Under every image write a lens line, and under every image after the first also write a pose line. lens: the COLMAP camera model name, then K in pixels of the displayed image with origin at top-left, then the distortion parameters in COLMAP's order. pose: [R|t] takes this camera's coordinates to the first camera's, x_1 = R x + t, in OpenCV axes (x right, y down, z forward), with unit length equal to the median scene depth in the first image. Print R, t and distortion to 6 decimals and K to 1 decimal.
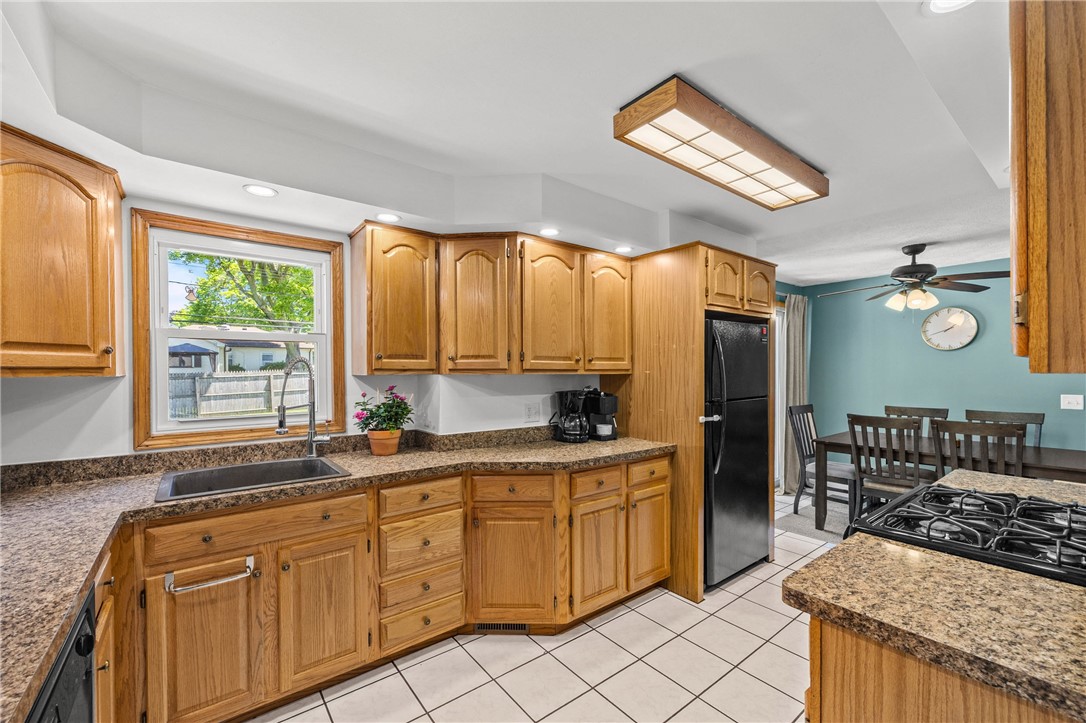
lens RADIAL K [[428.5, 0, 534.7], [0, 428.5, 372.3], [0, 0, 1]] dist [0.004347, -0.000107]
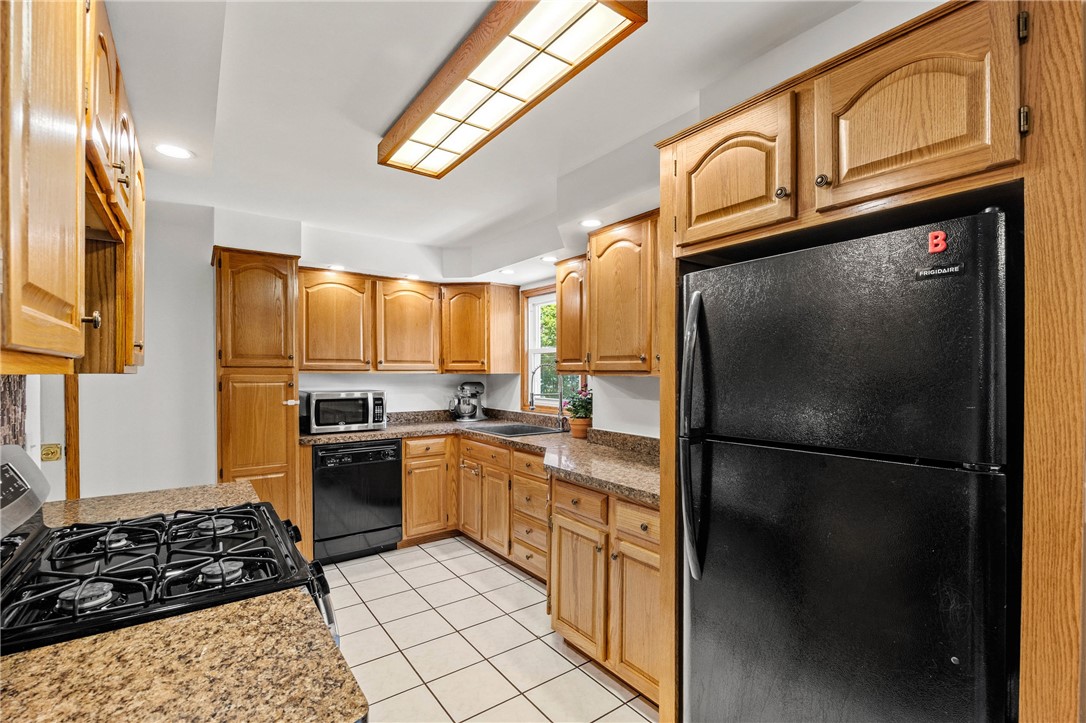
lens RADIAL K [[498.6, 0, 552.7], [0, 498.6, 373.4], [0, 0, 1]] dist [-0.009151, 0.001498]
pose [[-0.011602, 0.006988, -0.999908, 1.155227], [-0.004212, 0.999966, 0.007037, -0.008407], [0.999924, 0.004294, -0.011572, 0.964063]]
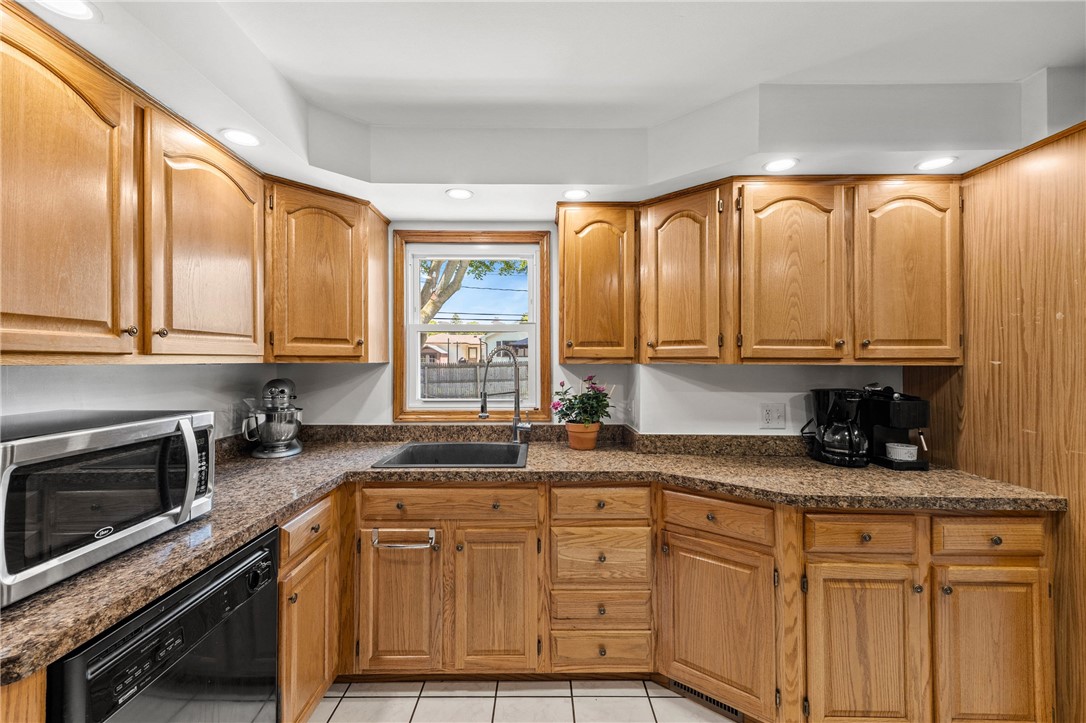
lens RADIAL K [[428.5, 0, 553.5], [0, 428.5, 356.5], [0, 0, 1]] dist [0.004347, -0.000107]
pose [[0.803988, -0.002395, -0.594641, 0.160225], [-0.005816, 0.999912, -0.011891, 0.001963], [0.594617, 0.013018, 0.803904, 0.215958]]
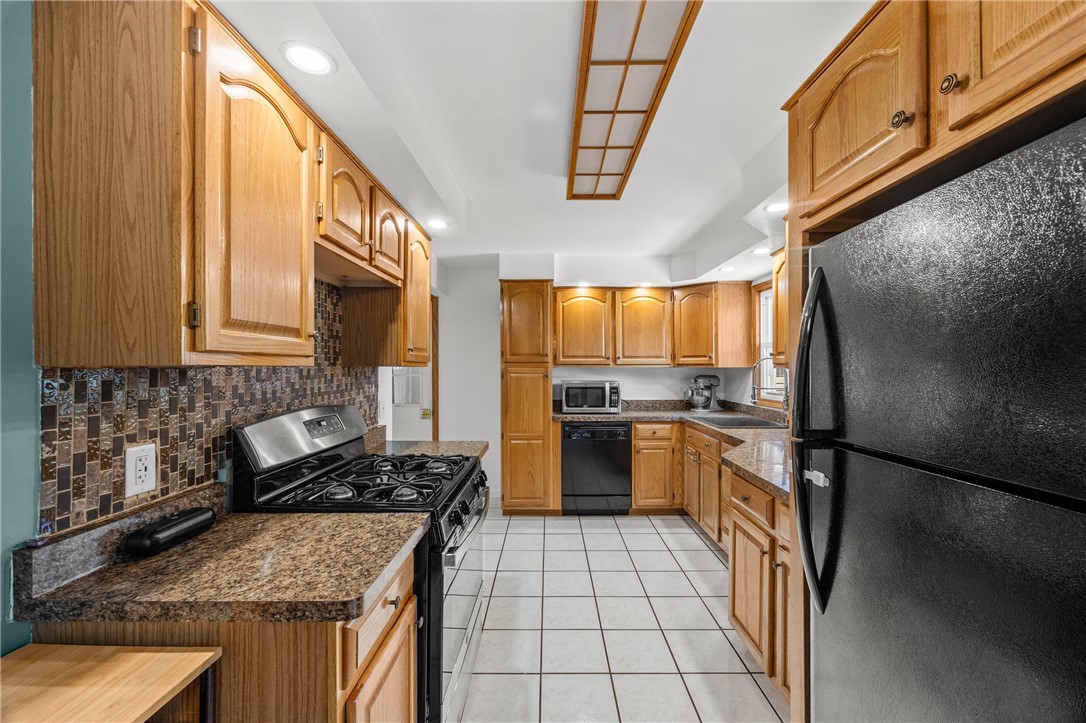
lens RADIAL K [[428.5, 0, 541.9], [0, 428.5, 366.2], [0, 0, 1]] dist [0.004347, -0.000107]
pose [[-0.613005, 0.002804, -0.790074, 1.058760], [-0.000317, 0.999993, 0.003795, -0.004510], [0.790079, 0.002577, -0.613000, 1.195033]]
